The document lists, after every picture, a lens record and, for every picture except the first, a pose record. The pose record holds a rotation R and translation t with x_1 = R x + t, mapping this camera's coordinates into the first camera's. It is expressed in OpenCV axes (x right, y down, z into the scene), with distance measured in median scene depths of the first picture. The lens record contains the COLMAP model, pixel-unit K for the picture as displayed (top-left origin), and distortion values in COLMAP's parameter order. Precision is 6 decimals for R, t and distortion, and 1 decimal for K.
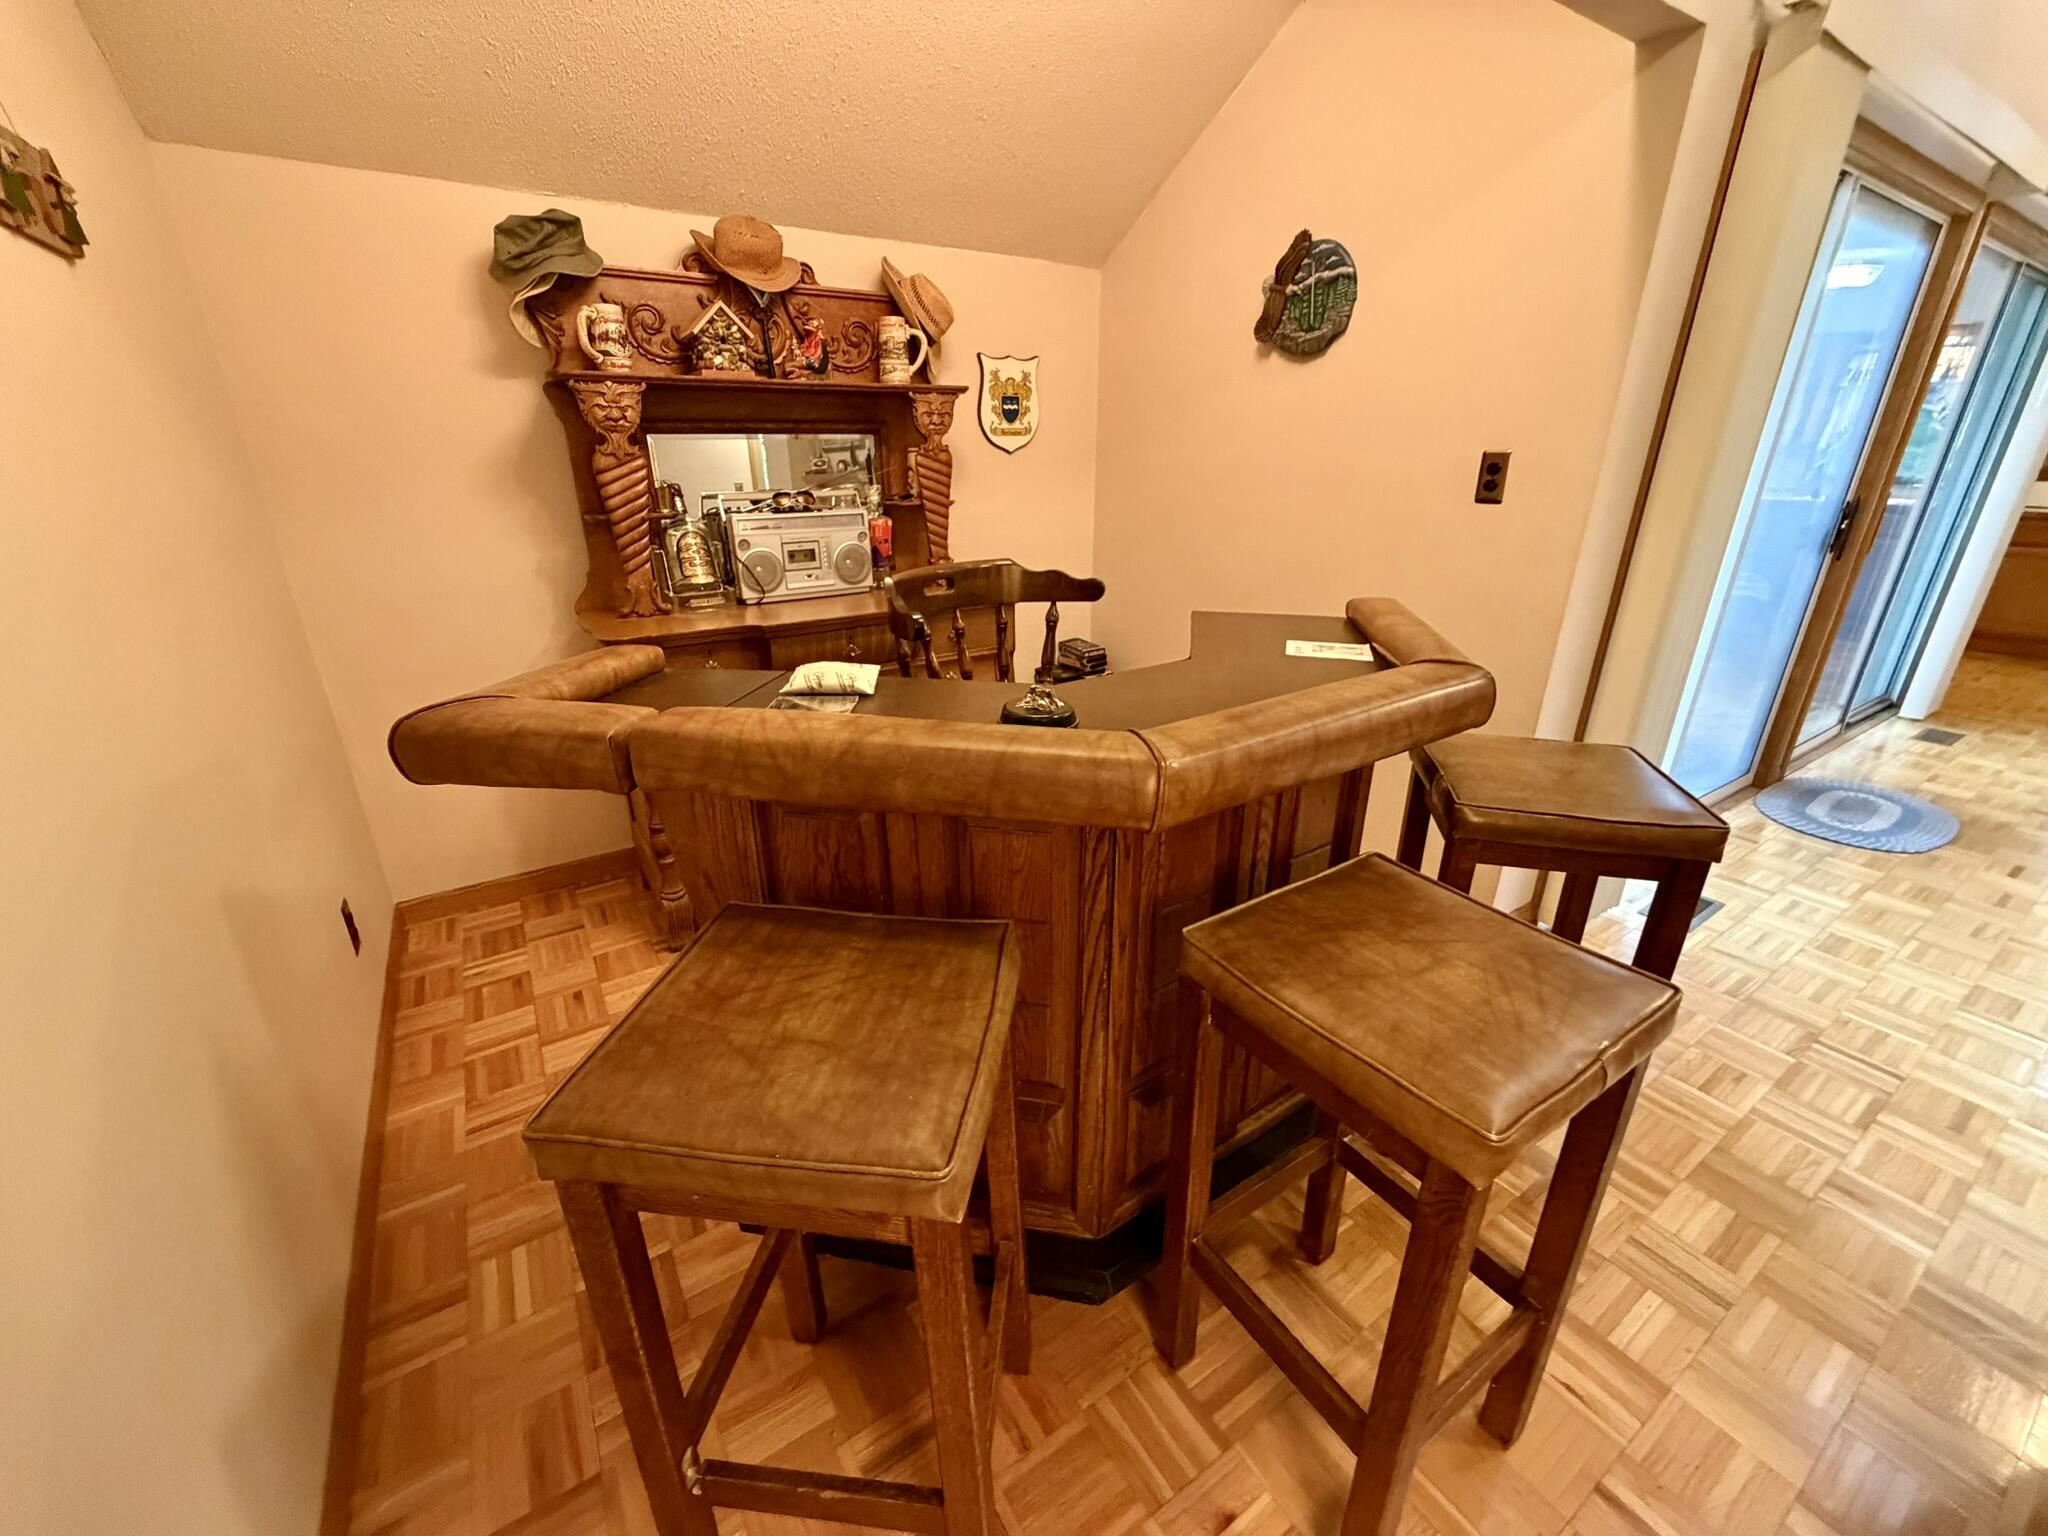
lens RADIAL K [[817.6, 0, 1025.9], [0, 817.6, 770.3], [0, 0, 1]] dist [0.000338, 0.000077]
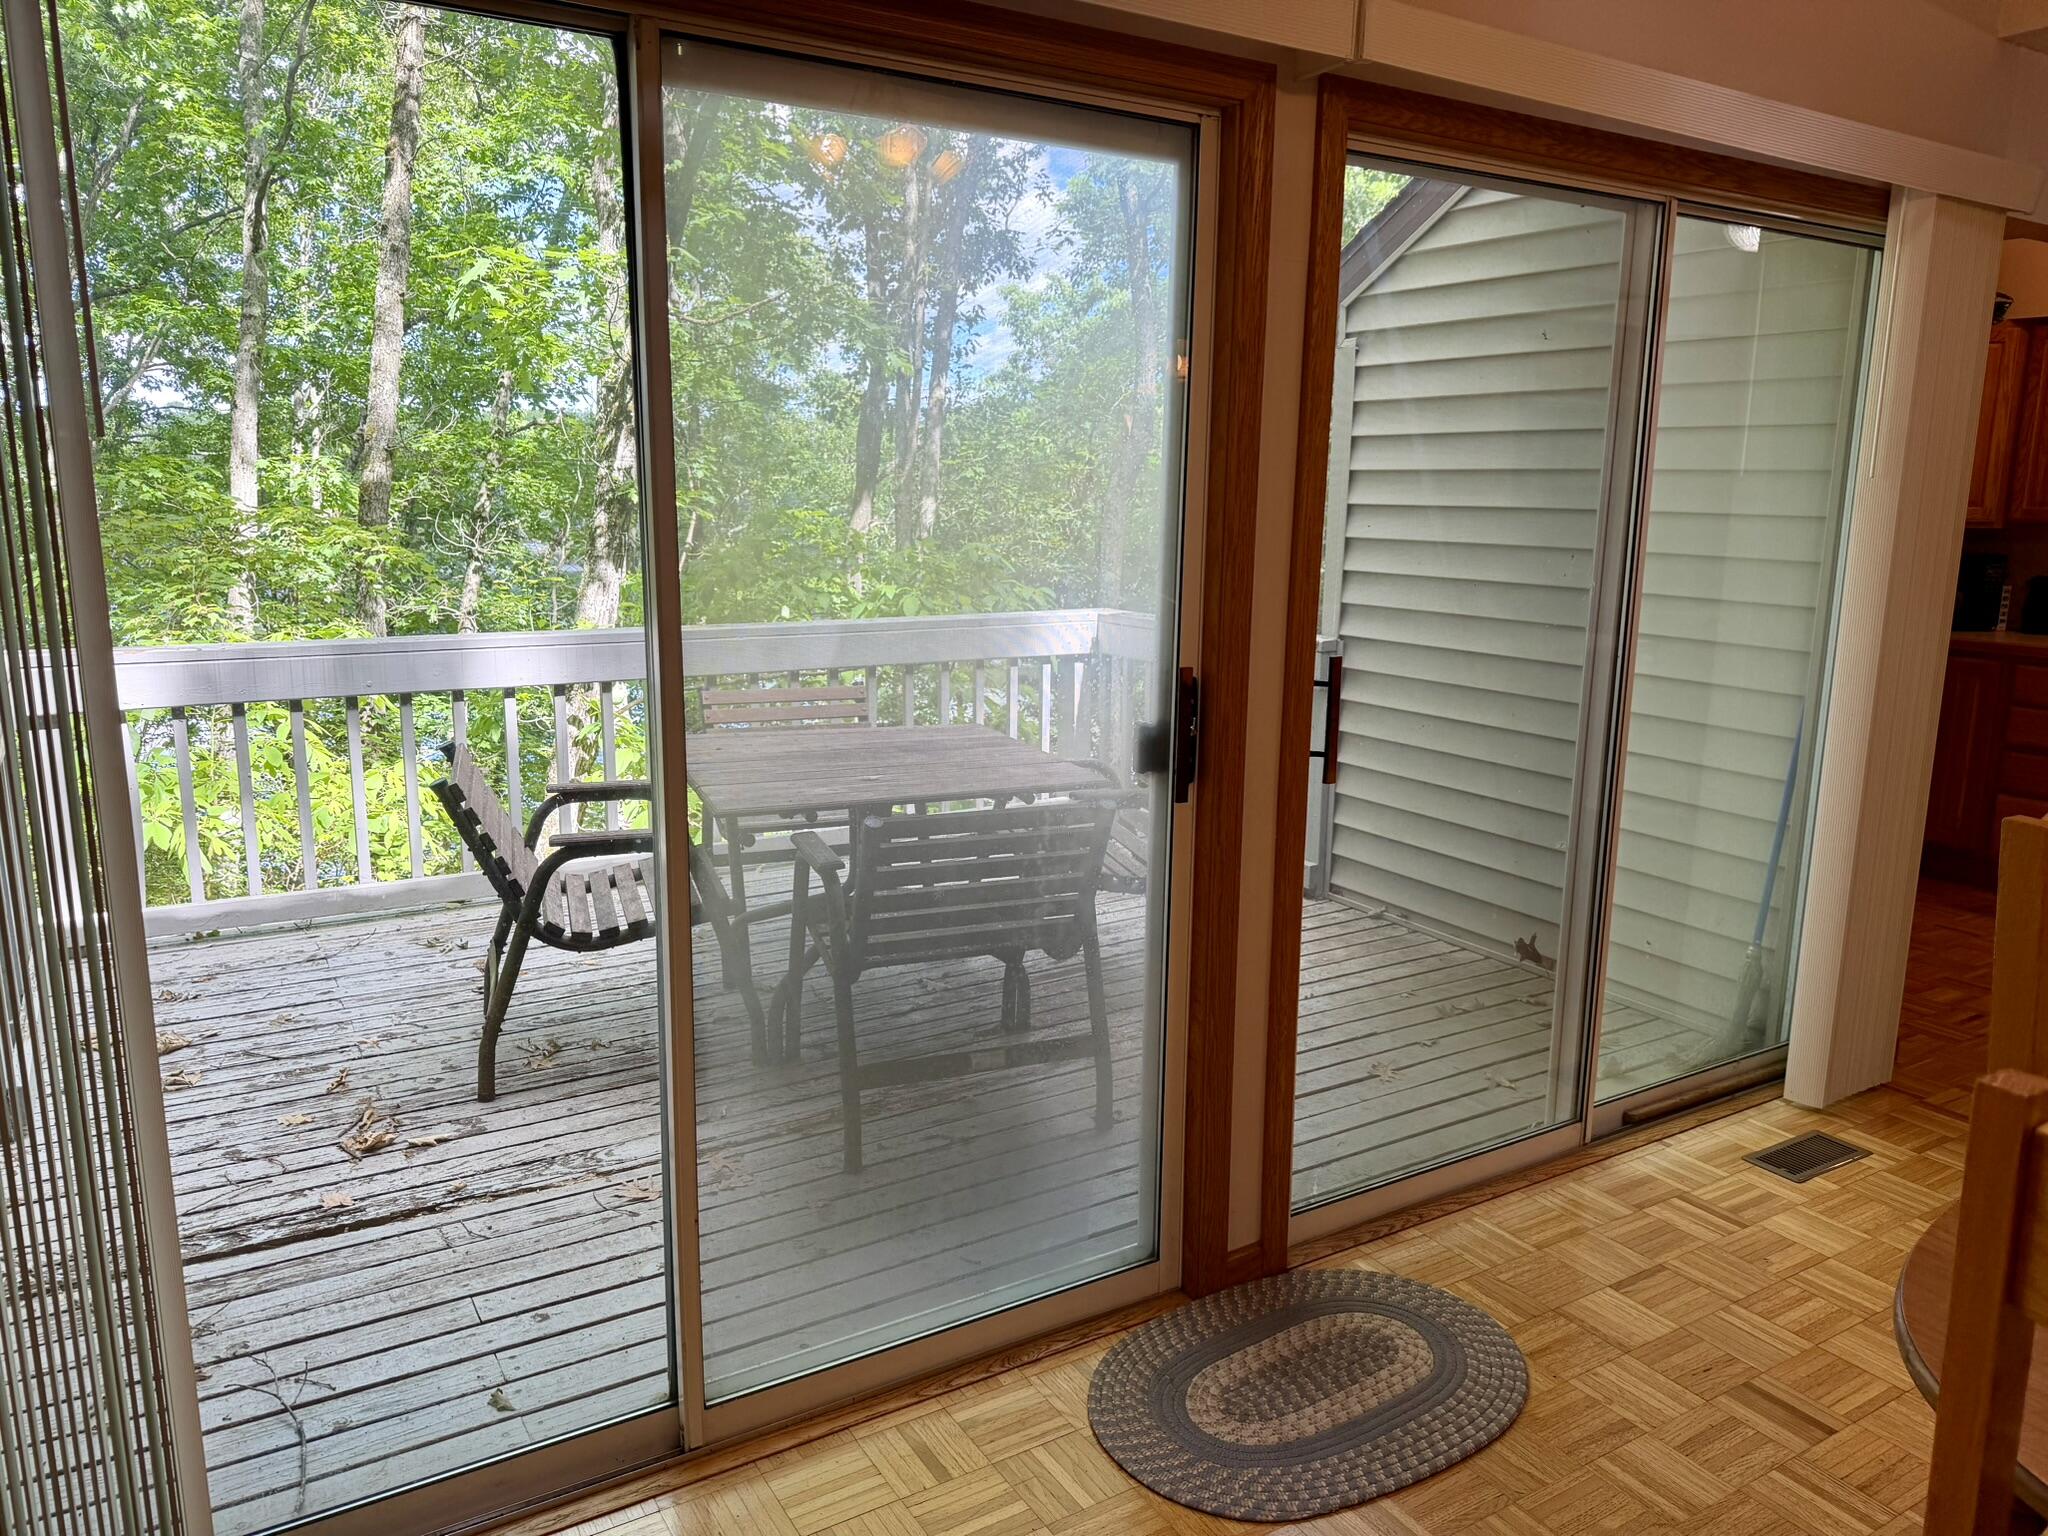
lens RADIAL K [[1449.1, 0, 1042.8], [0, 1449.1, 780.1], [0, 0, 1]] dist [0.028870, -0.033859]
pose [[0.999736, 0.014445, -0.017880, 0.854445], [-0.017462, 0.983123, -0.182109, -0.110391], [0.014947, 0.182373, 0.983116, 0.195185]]
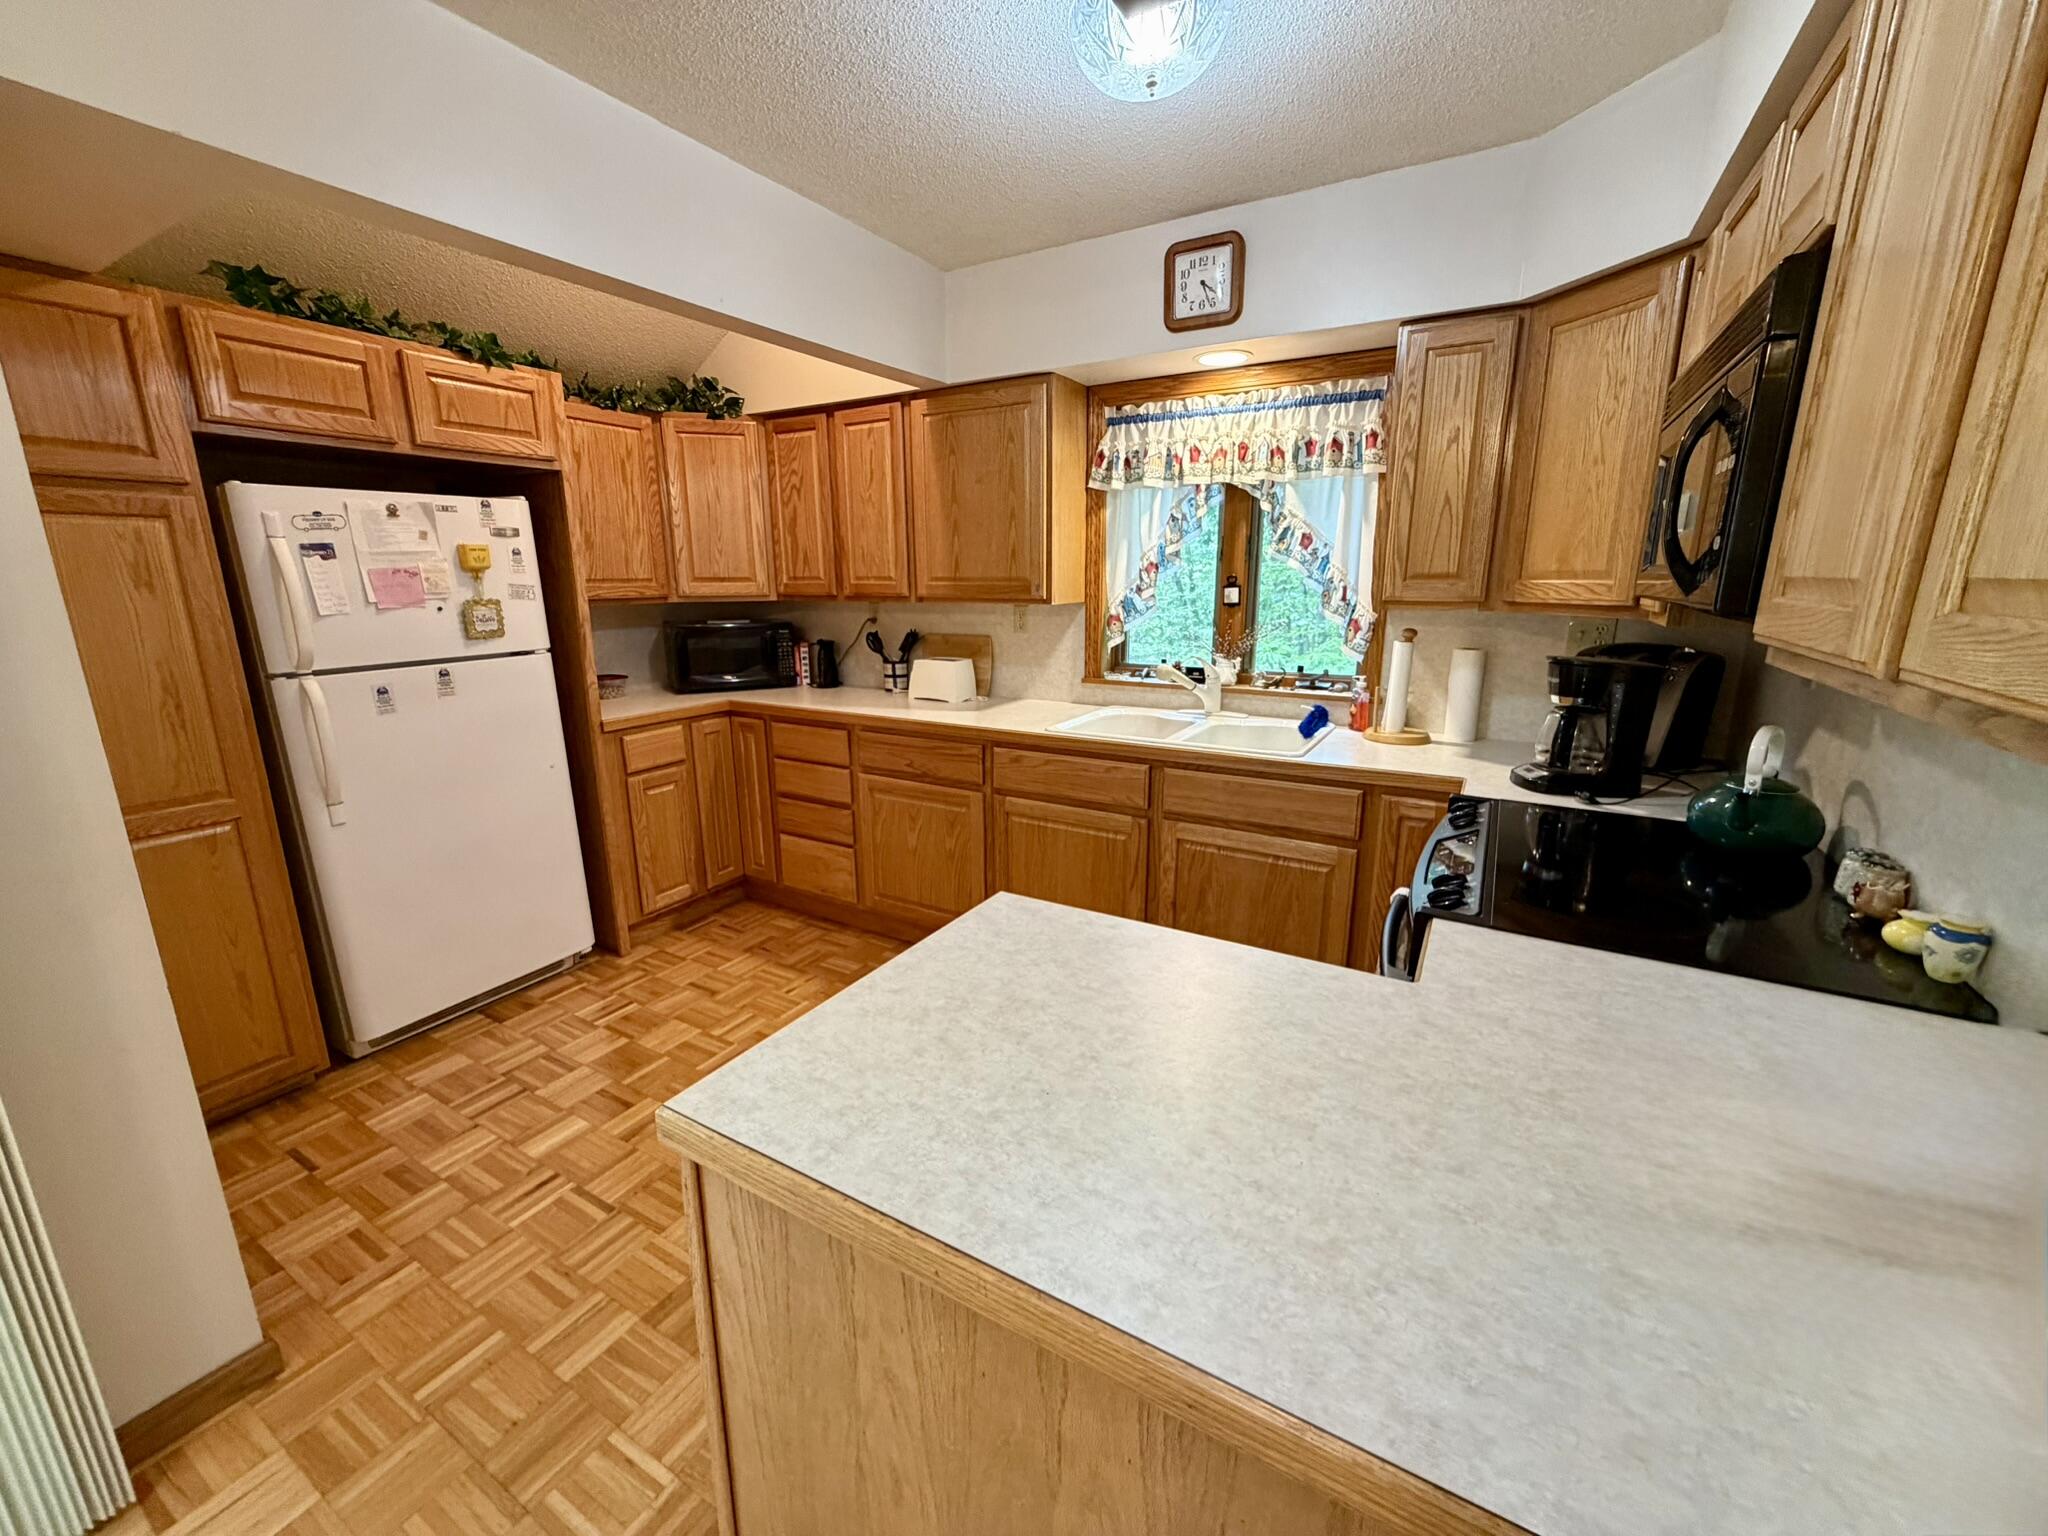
lens RADIAL K [[817.6, 0, 1018.4], [0, 817.6, 766.5], [0, 0, 1]] dist [0.000338, 0.000077]
pose [[0.893080, -0.103785, 0.437763, 1.715330], [0.168007, 0.979571, -0.110515, -0.325262], [-0.417350, 0.172246, 0.892272, 0.734880]]
